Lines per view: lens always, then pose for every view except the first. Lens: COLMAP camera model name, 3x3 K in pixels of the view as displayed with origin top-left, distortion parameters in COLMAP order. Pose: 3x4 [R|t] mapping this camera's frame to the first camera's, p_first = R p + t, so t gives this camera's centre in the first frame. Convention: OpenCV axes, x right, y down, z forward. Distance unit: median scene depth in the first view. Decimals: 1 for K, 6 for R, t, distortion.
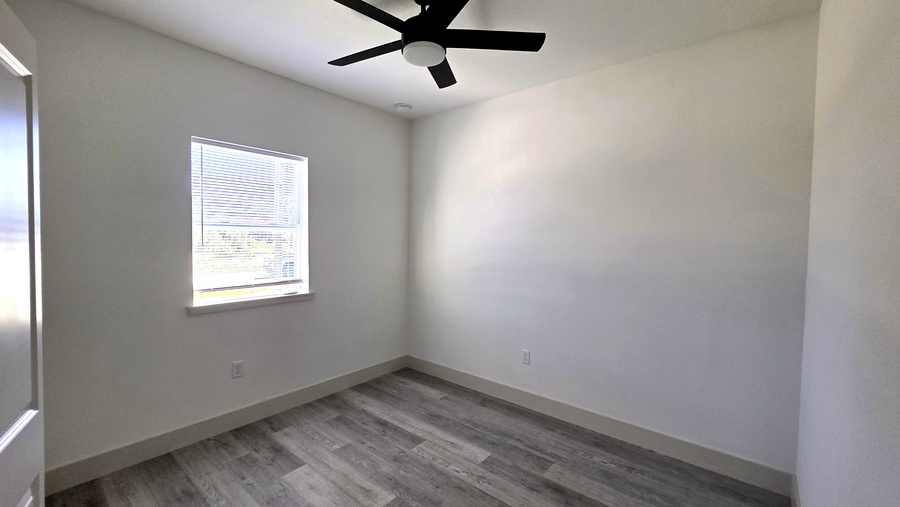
lens RADIAL K [[369.6, 0, 450.2], [0, 369.6, 250.6], [0, 0, 1]] dist [0.000252, 0.000003]
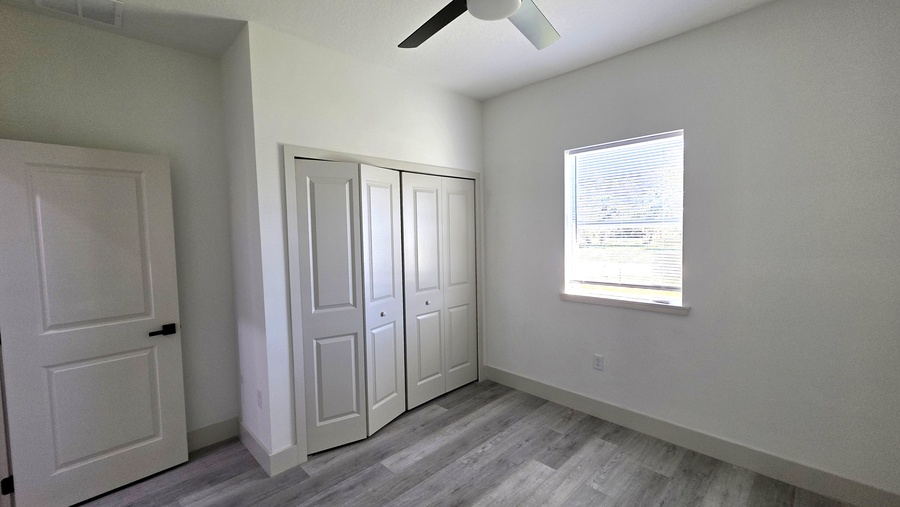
lens RADIAL K [[369.6, 0, 450.2], [0, 369.6, 250.6], [0, 0, 1]] dist [0.000252, 0.000003]
pose [[-0.086087, 0.039686, -0.995497, 0.499362], [-0.024038, 0.998833, 0.041898, -0.026255], [0.995998, 0.027536, -0.085032, 0.684767]]
